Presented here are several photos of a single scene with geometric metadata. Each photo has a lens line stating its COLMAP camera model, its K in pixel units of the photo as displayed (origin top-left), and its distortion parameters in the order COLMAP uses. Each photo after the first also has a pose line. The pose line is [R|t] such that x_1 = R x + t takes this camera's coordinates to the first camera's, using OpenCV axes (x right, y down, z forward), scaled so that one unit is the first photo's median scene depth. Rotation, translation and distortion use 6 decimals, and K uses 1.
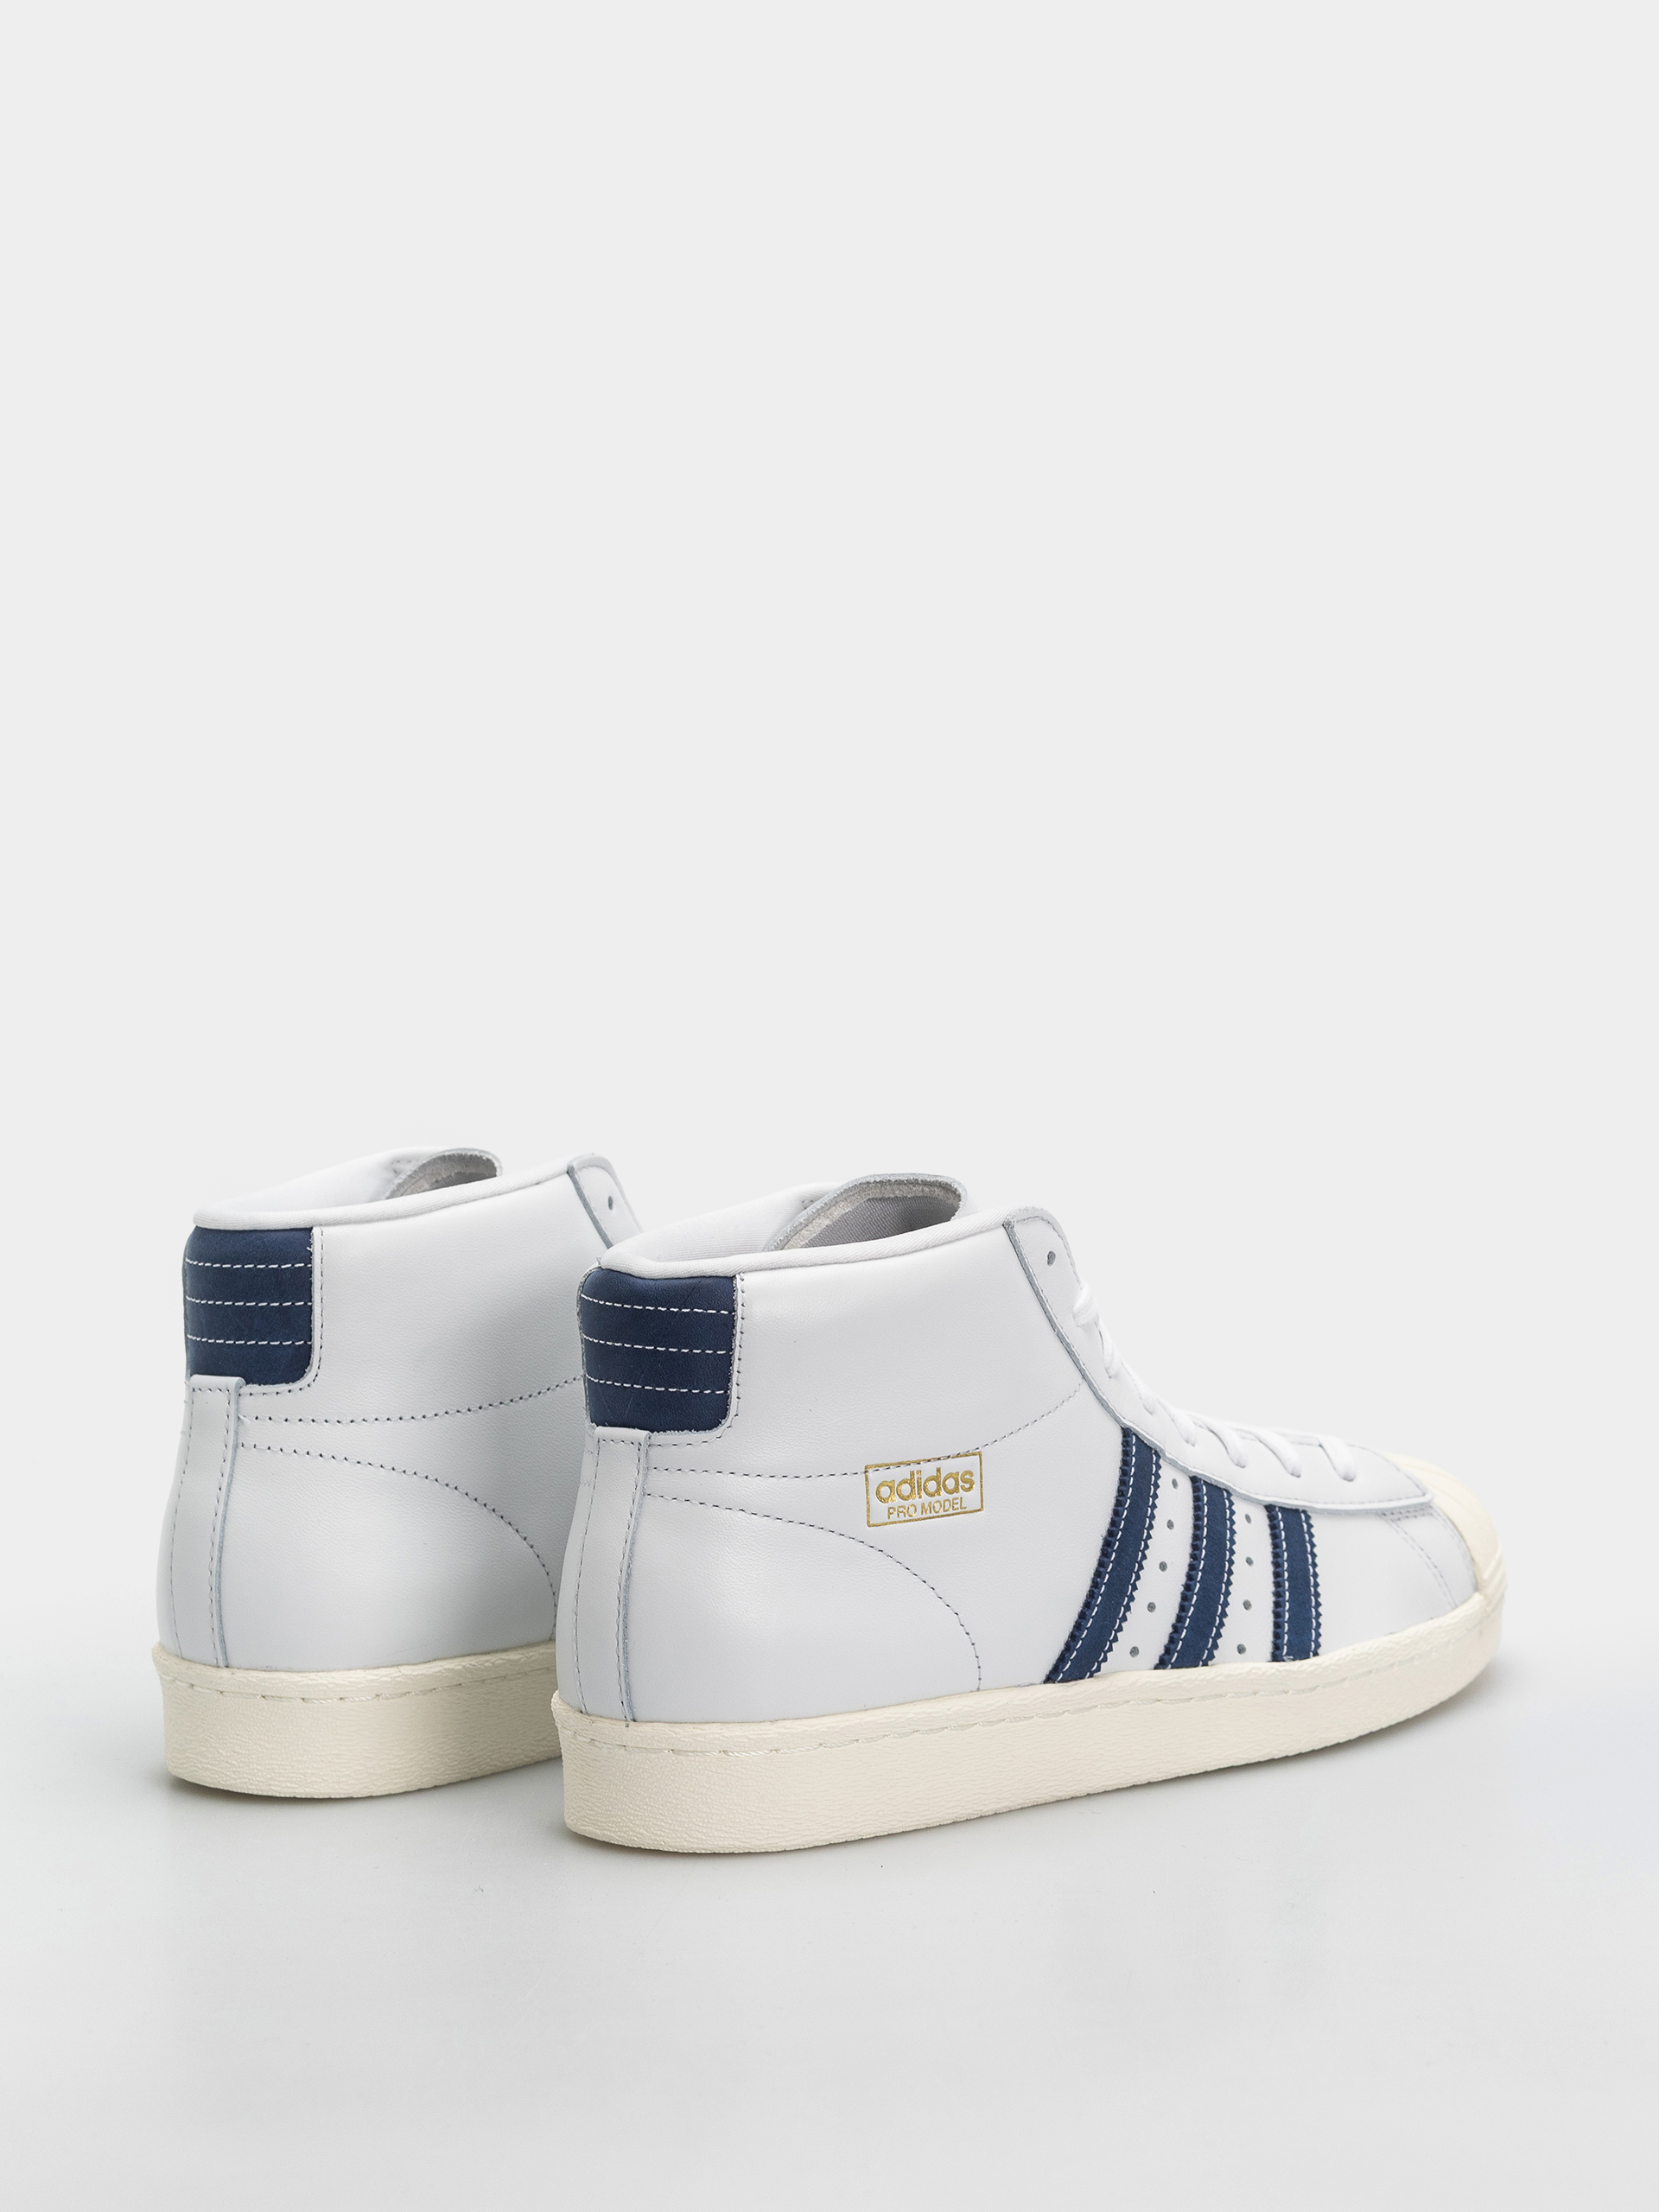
lens RADIAL K [[6116.8, 0, 829.5], [0, 6116.8, 1106.0], [0, 0, 1]] dist [-0.209265, 9.033832]
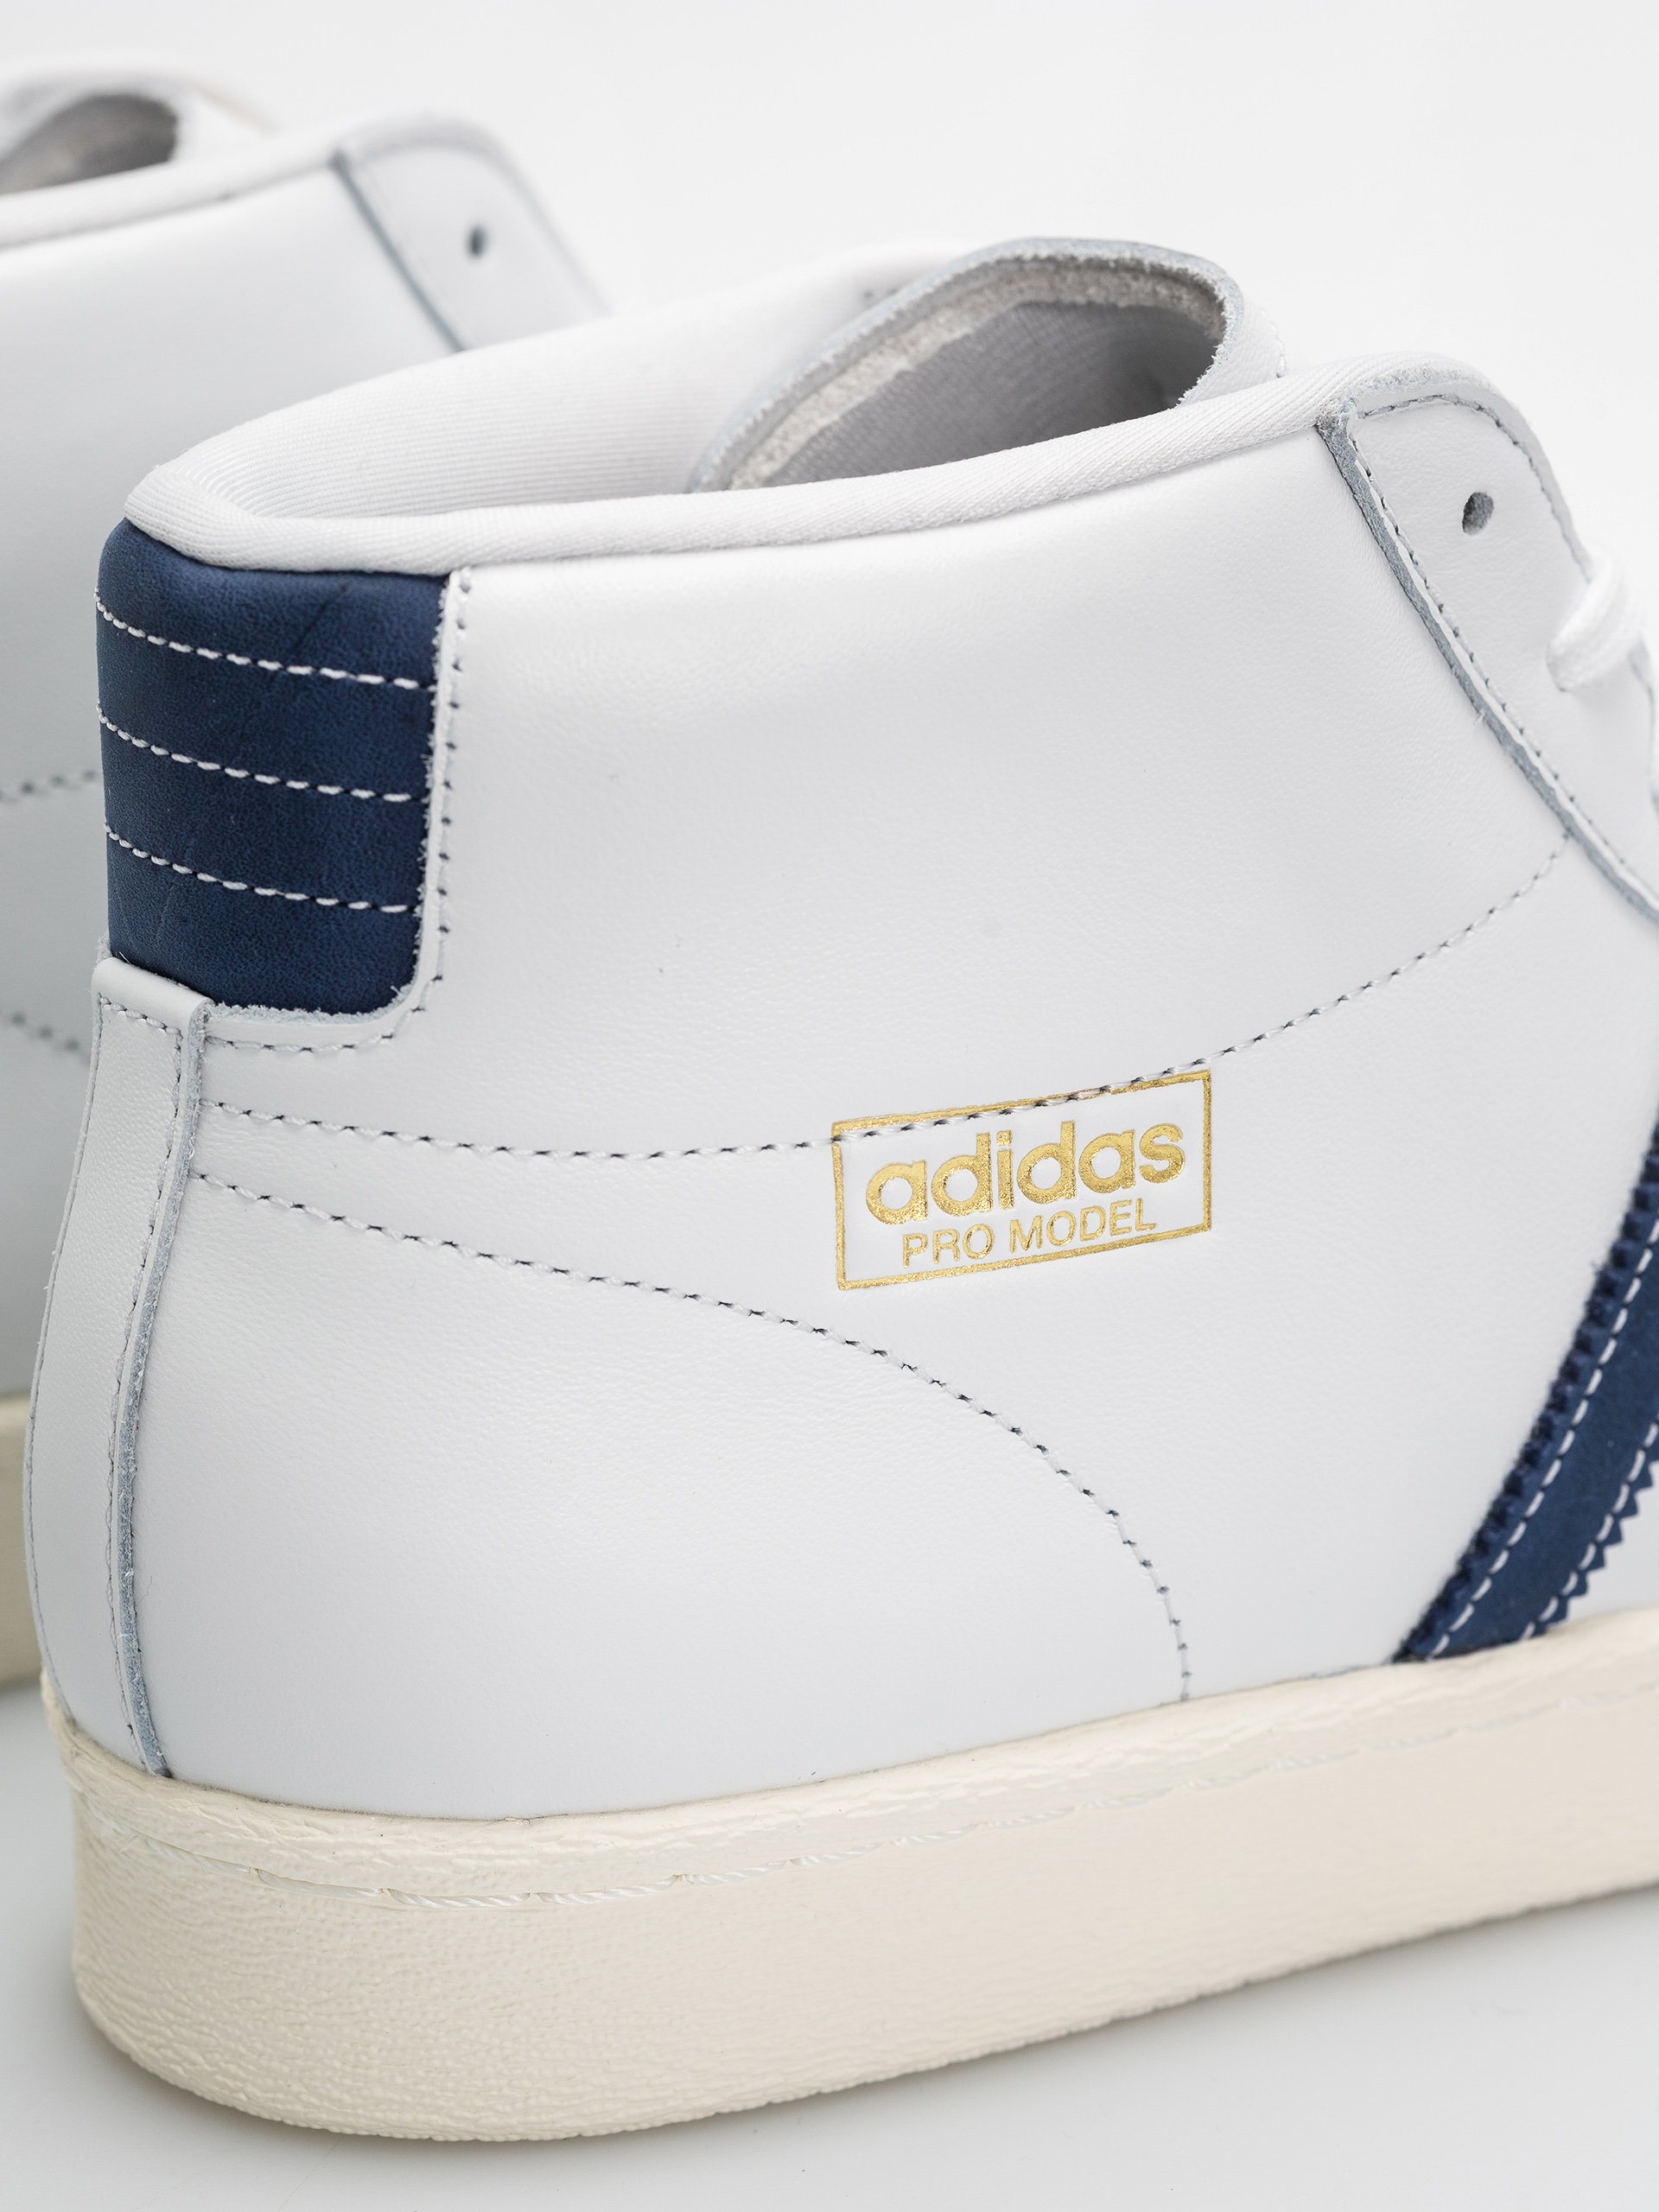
lens RADIAL K [[6116.8, 0, 829.5], [0, 6116.8, 1106.0], [0, 0, 1]] dist [-0.209265, 9.033832]
pose [[0.975145, 0.078262, -0.207284, 0.077487], [-0.030636, 0.974179, 0.223687, -0.020167], [0.219438, -0.211777, 0.952364, 0.662730]]
